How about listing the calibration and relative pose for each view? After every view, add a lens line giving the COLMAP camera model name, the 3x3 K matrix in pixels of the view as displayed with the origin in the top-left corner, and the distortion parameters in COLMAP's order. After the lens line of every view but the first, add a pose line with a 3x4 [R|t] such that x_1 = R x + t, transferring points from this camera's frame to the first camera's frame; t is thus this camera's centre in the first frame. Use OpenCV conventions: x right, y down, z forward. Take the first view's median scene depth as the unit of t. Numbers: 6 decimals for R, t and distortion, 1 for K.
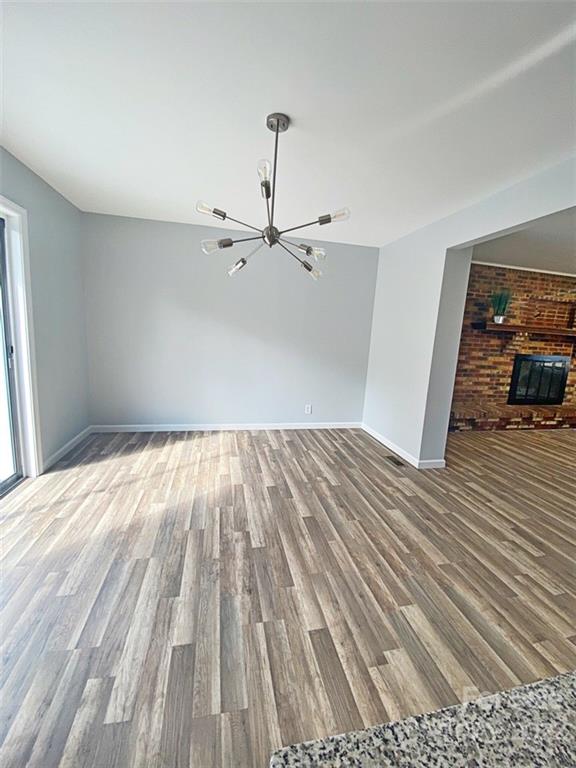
lens RADIAL K [[308.9, 0, 283.4], [0, 308.9, 381.0], [0, 0, 1]] dist [-0.006380, -0.005401]
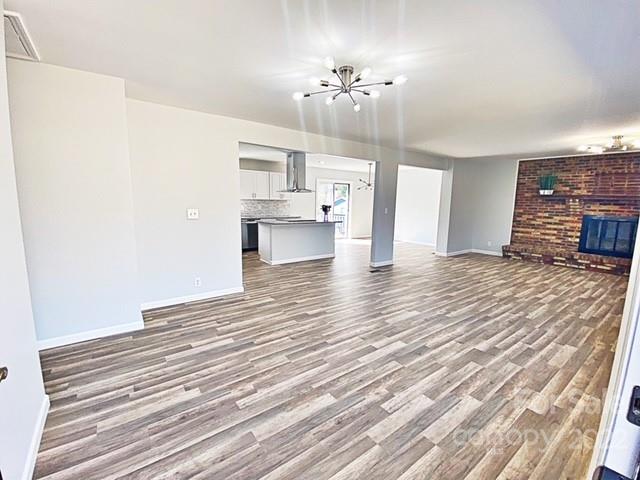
lens RADIAL K [[278.1, 0, 319.6], [0, 278.1, 239.7], [0, 0, 1]] dist [0.018302, -0.018814]
pose [[0.419356, 0.077678, -0.904493, 1.412857], [-0.143588, 0.989466, 0.018402, 0.170043], [0.896394, 0.122157, 0.426092, -0.579935]]
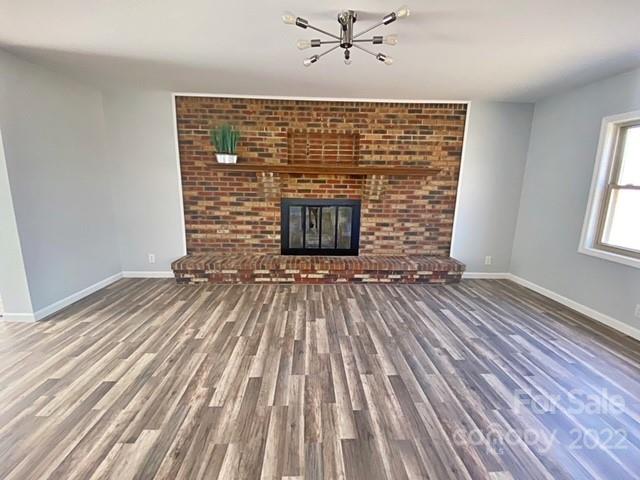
lens RADIAL K [[278.1, 0, 321.3], [0, 278.1, 243.2], [0, 0, 1]] dist [0.018302, -0.018814]
pose [[0.985591, -0.002368, -0.169127, 1.018461], [0.008194, 0.999396, 0.033763, 0.016458], [0.168945, -0.034662, 0.985016, 0.229867]]
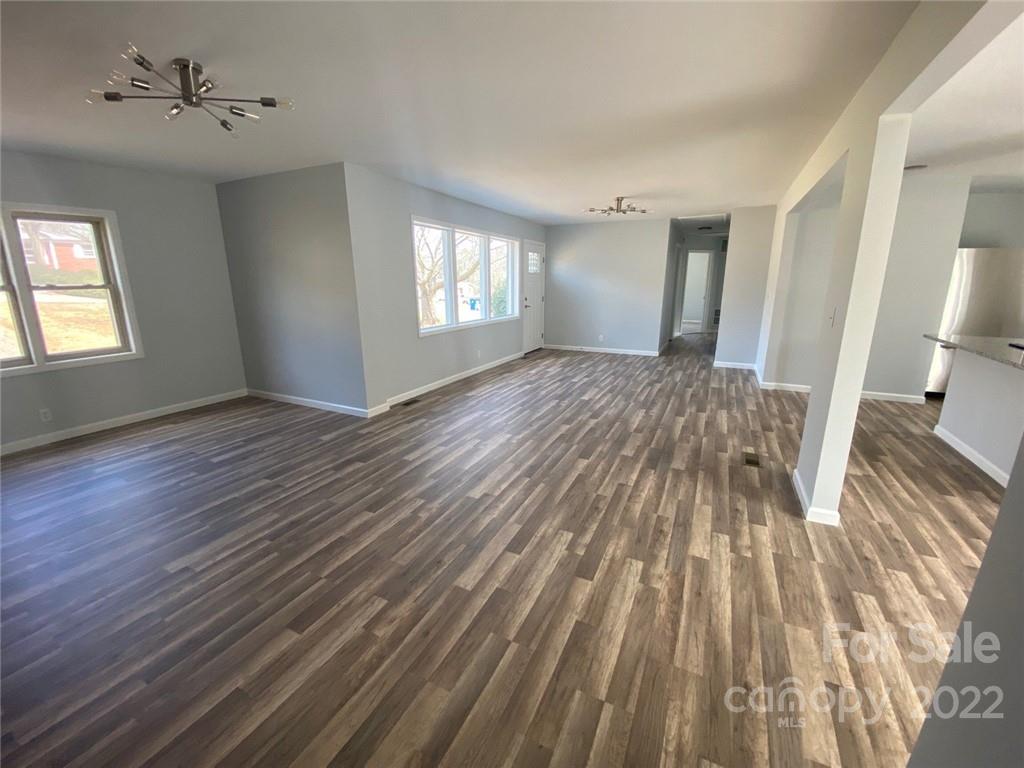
lens RADIAL K [[411.9, 0, 502.8], [0, 411.9, 381.3], [0, 0, 1]] dist [-0.006380, -0.005401]
pose [[-0.778890, -0.194600, 0.596206, 0.422849], [0.067918, 0.918879, 0.388649, -0.126390], [-0.623473, 0.343208, -0.702489, 0.828356]]
